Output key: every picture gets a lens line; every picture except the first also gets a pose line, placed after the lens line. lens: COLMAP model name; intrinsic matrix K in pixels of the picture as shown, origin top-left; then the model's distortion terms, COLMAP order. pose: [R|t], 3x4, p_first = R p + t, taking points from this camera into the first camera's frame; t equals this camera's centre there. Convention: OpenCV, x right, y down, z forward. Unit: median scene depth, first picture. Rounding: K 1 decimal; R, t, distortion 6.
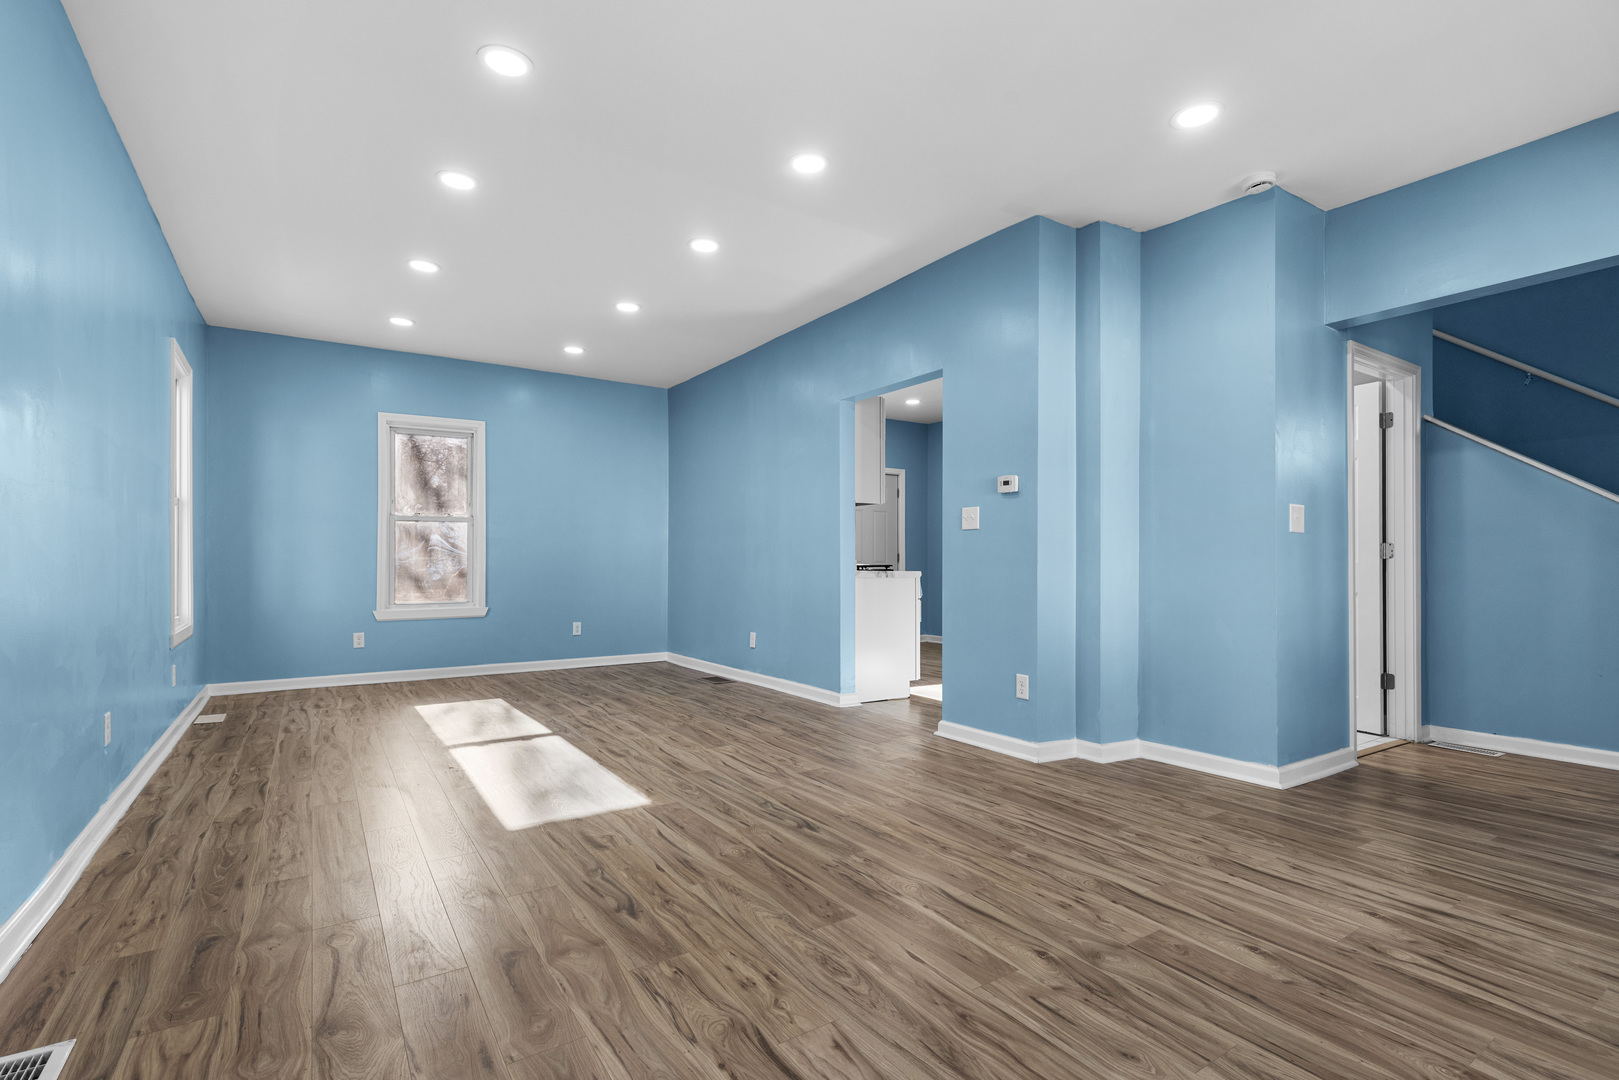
lens RADIAL K [[745.0, 0, 804.5], [0, 745.0, 552.0], [0, 0, 1]] dist [-0.000945, 0.000203]
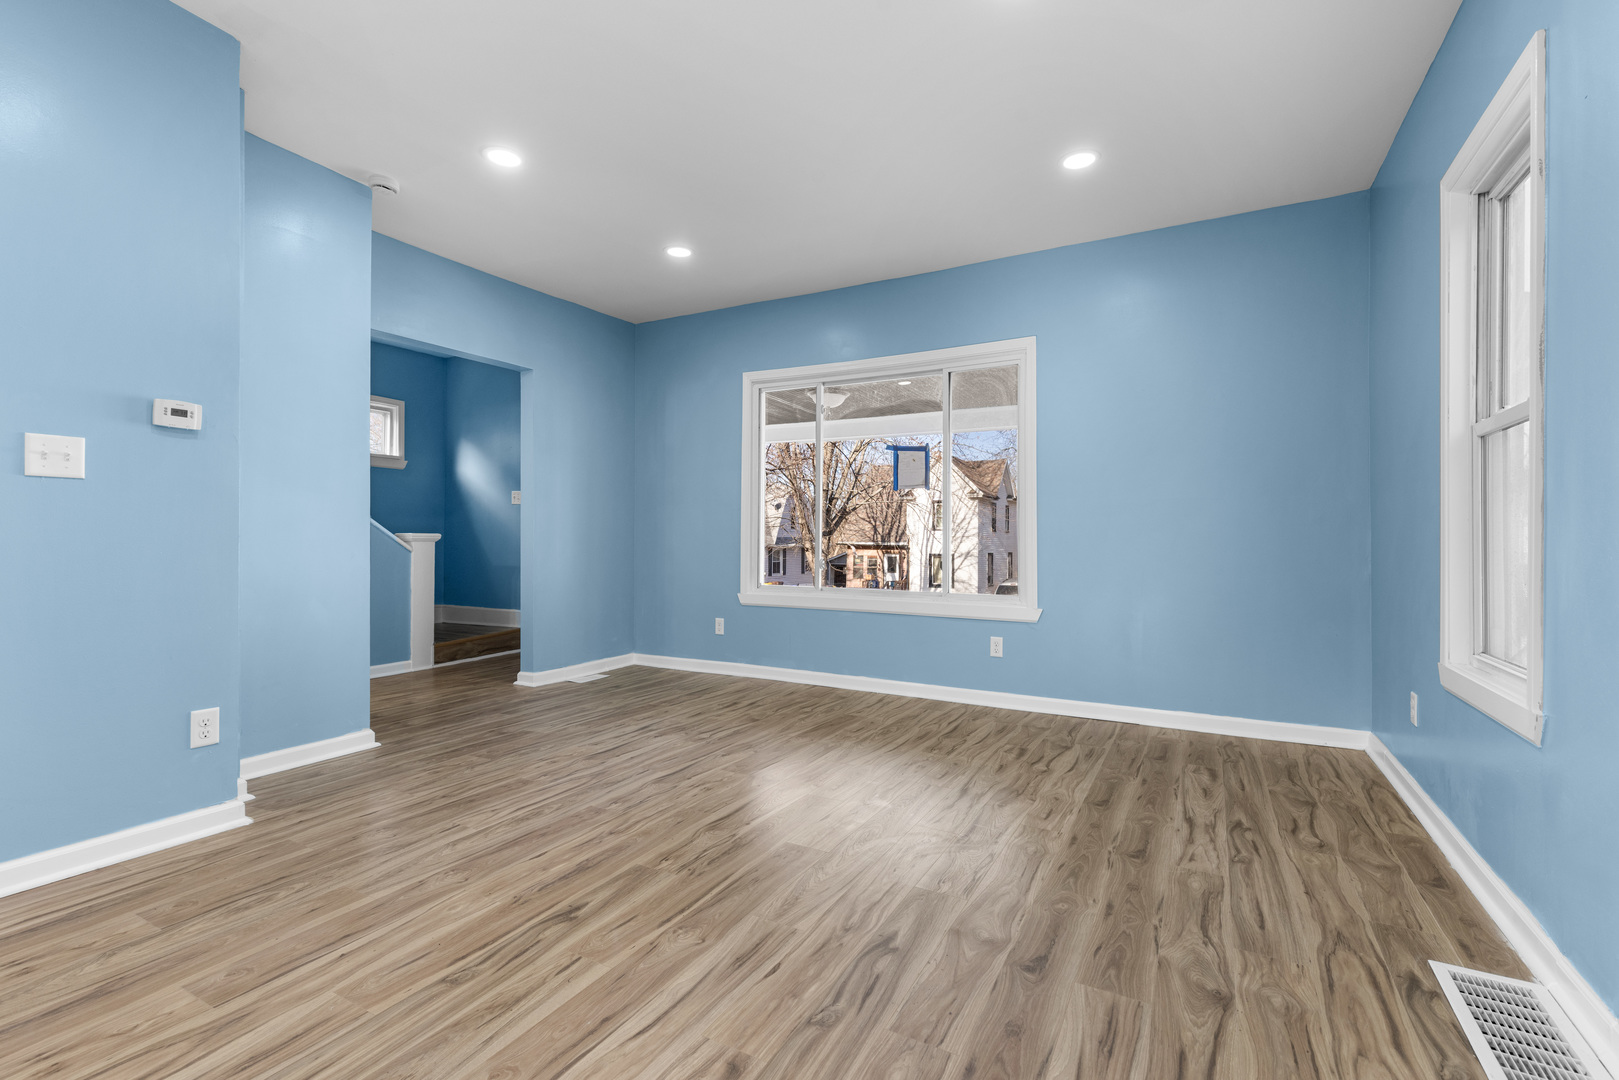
lens RADIAL K [[745.0, 0, 803.4], [0, 745.0, 532.8], [0, 0, 1]] dist [-0.000945, 0.000203]
pose [[-0.466671, 0.002340, 0.884428, -0.755700], [-0.016527, 0.999799, -0.011366, 0.009629], [-0.884277, -0.019921, -0.466538, 1.180561]]
